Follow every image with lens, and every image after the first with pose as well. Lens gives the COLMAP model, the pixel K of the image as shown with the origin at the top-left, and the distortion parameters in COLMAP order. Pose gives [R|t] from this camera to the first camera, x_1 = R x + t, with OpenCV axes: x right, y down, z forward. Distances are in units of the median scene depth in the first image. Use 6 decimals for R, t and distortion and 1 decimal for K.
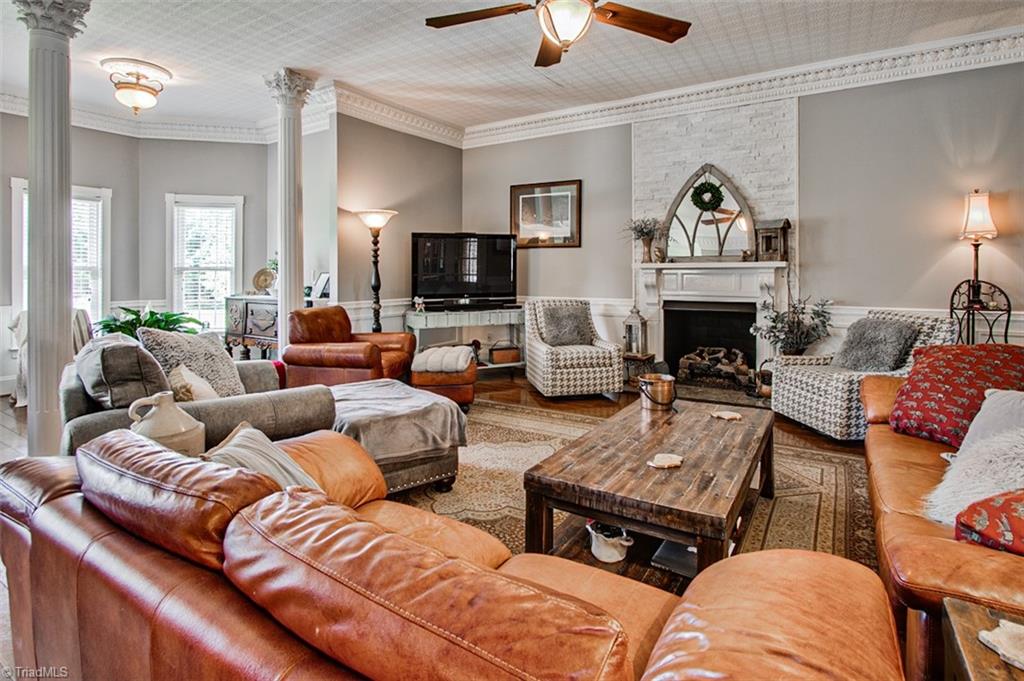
lens RADIAL K [[508.2, 0, 514.8], [0, 508.2, 261.3], [0, 0, 1]] dist [-0.005902, -0.000771]
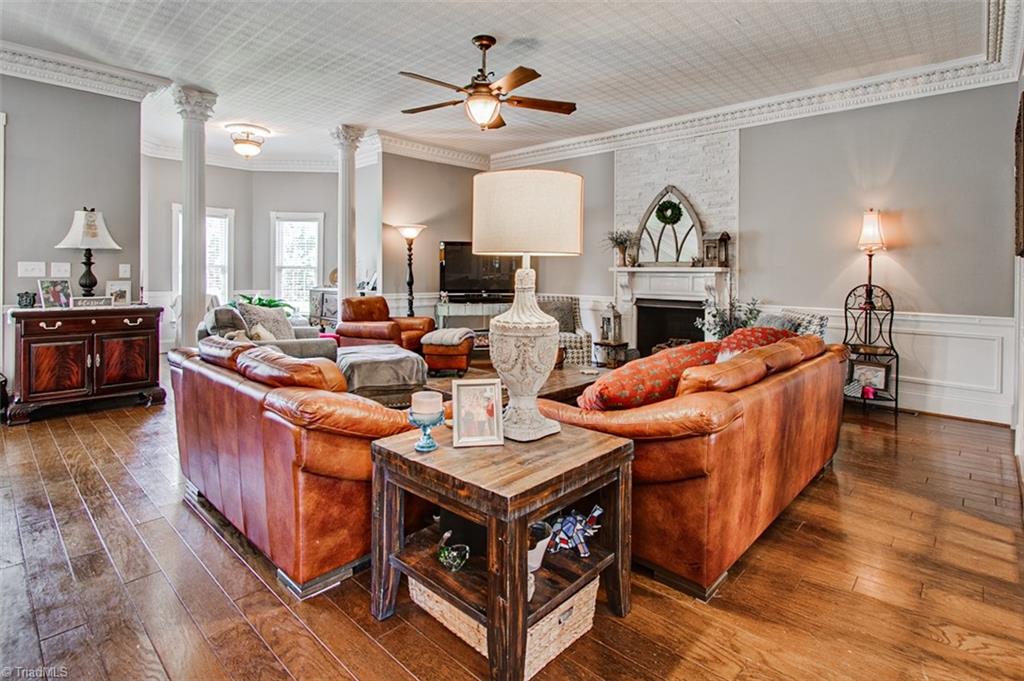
lens RADIAL K [[502.8, 0, 509.8], [0, 502.8, 265.4], [0, 0, 1]] dist [-0.004742, -0.000387]
pose [[0.982256, 0.010461, -0.187251, 0.237652], [-0.009293, 0.999932, 0.007111, -0.006959], [0.187312, -0.005245, 0.982286, -0.246093]]
